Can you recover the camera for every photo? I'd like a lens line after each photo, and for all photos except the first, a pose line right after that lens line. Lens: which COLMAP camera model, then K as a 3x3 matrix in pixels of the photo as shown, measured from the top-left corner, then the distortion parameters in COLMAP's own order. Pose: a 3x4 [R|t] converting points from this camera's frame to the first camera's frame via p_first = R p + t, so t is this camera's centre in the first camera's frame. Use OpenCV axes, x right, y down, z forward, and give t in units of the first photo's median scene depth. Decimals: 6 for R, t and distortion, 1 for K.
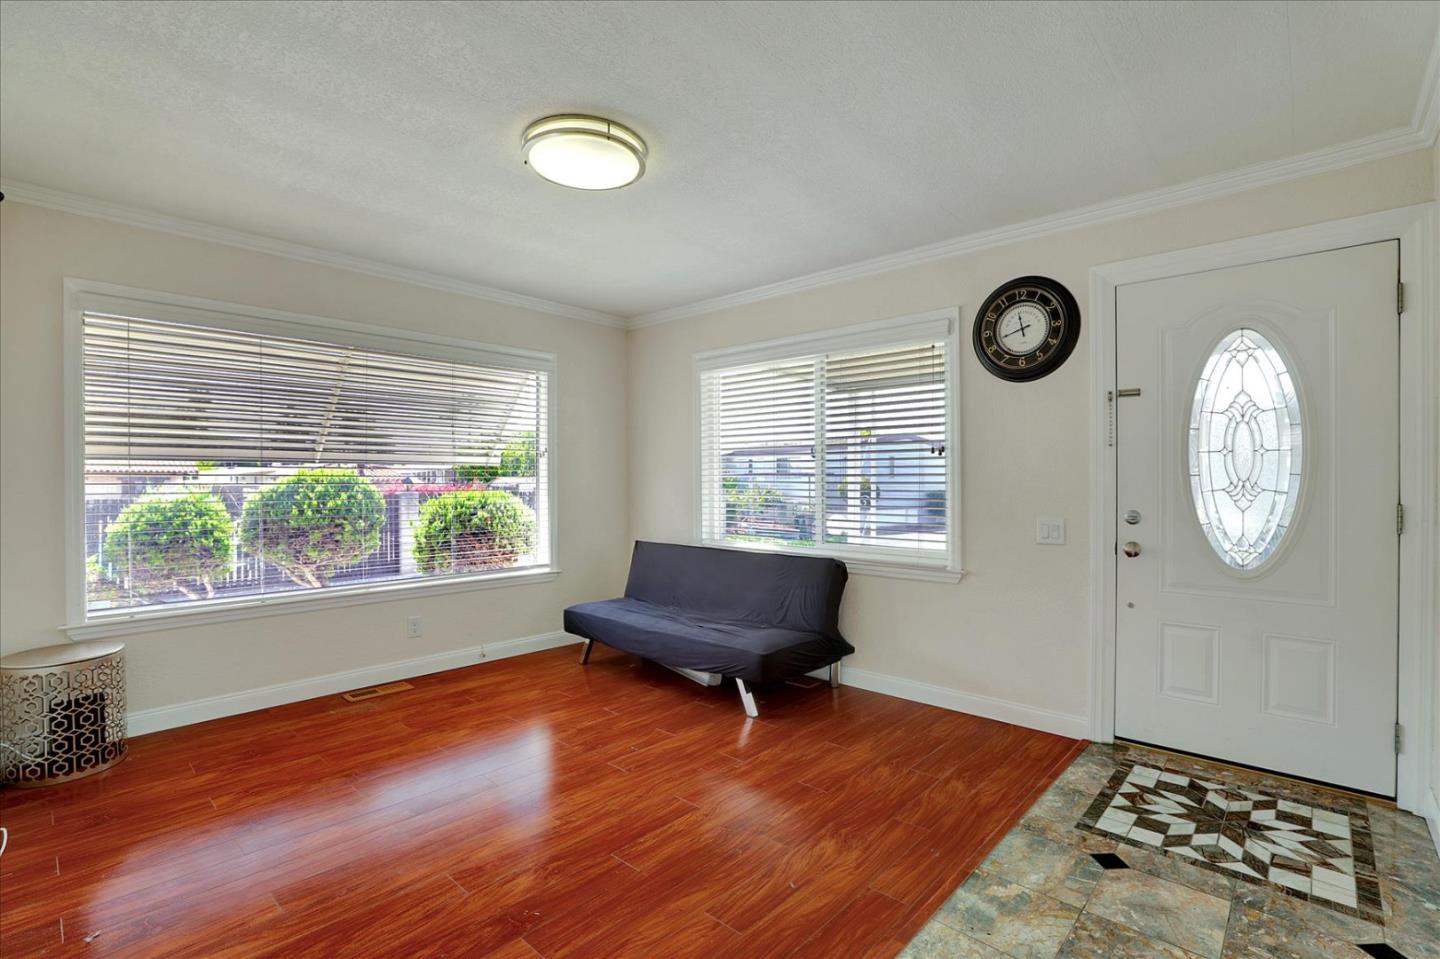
lens RADIAL K [[666.3, 0, 727.2], [0, 666.3, 484.7], [0, 0, 1]] dist [-0.050788, 0.017184]
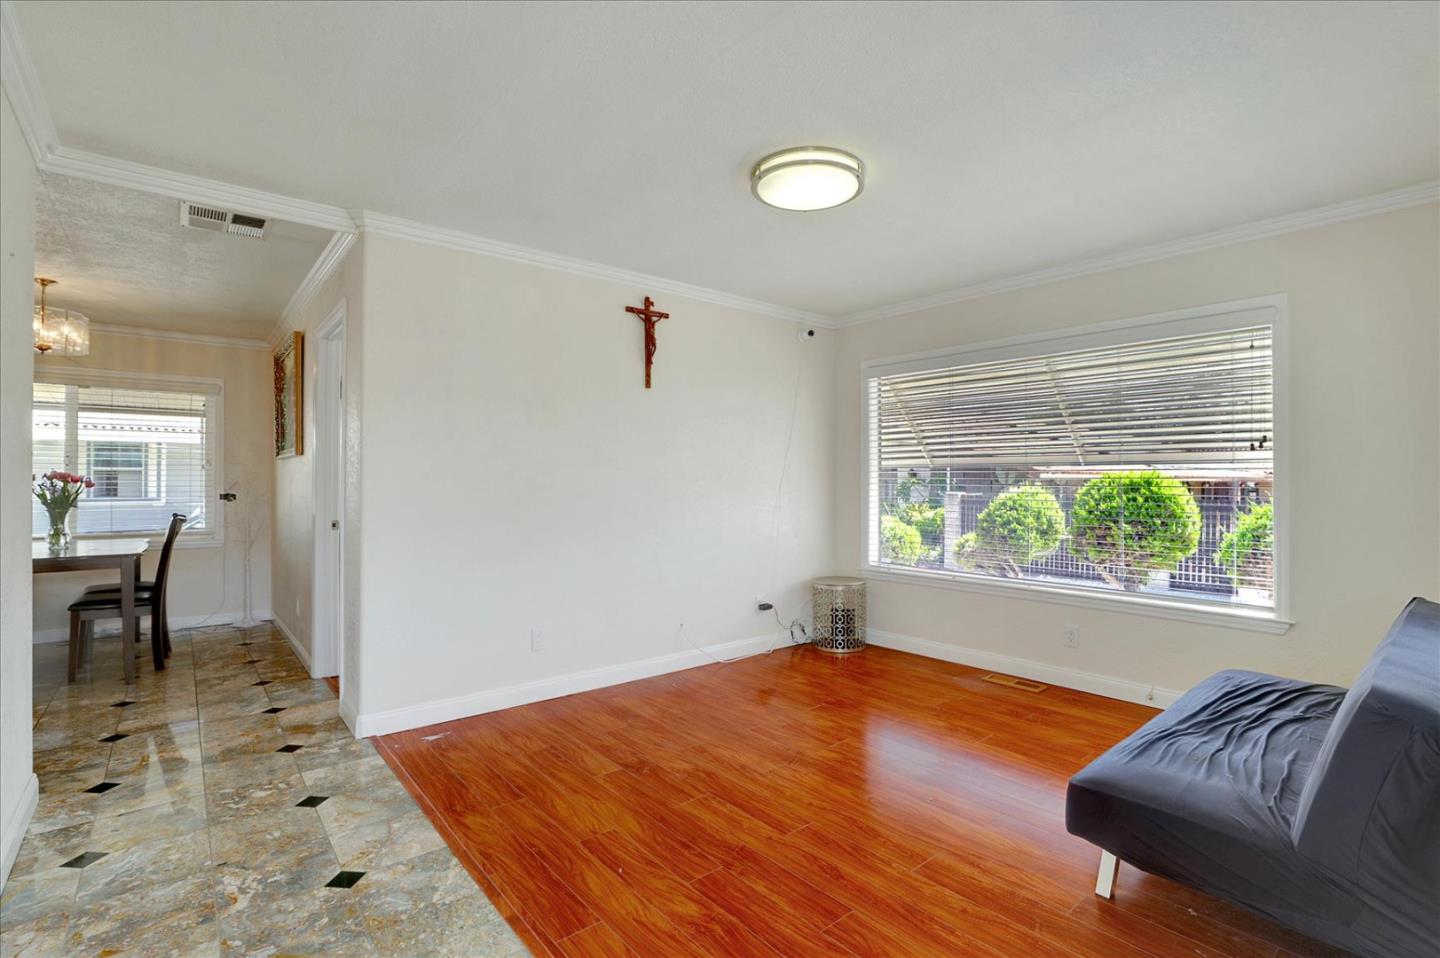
lens RADIAL K [[675.0, 0, 730.9], [0, 675.0, 474.2], [0, 0, 1]] dist [-0.052497, 0.018131]
pose [[-0.129702, -0.006629, -0.991531, 0.686702], [-0.010065, 0.999935, -0.005369, -0.011297], [0.991502, 0.009283, -0.129761, 0.789543]]
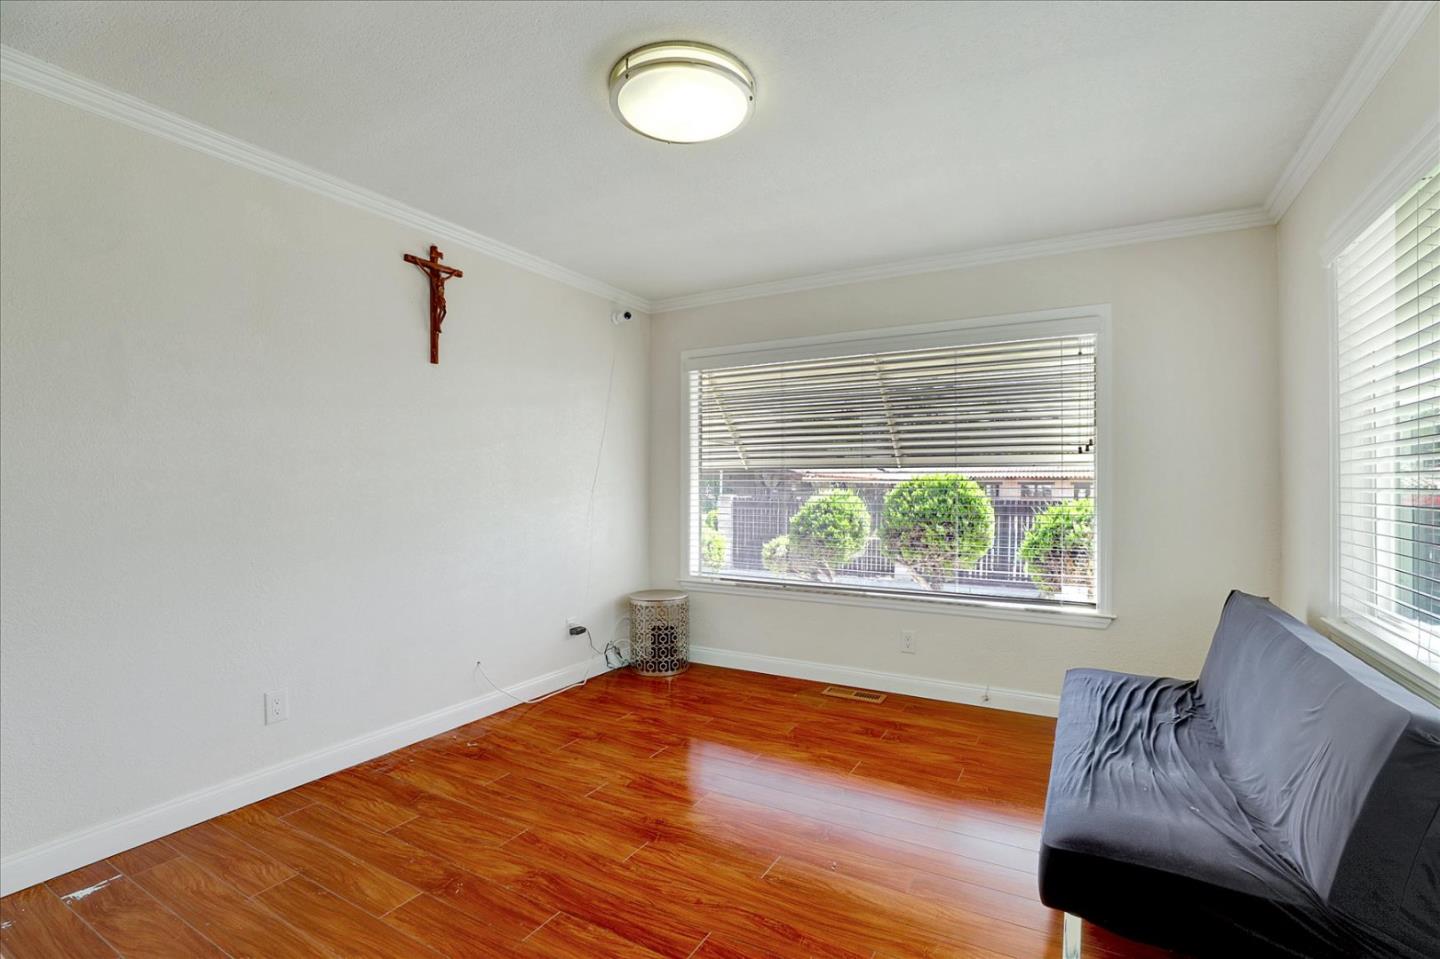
lens RADIAL K [[659.8, 0, 728.2], [0, 659.8, 483.6], [0, 0, 1]] dist [-0.046977, 0.013766]
pose [[0.220710, 0.002187, -0.975337, 0.472743], [-0.010336, 0.999947, -0.000097, -0.007541], [0.975285, 0.010103, 0.220721, 0.677196]]
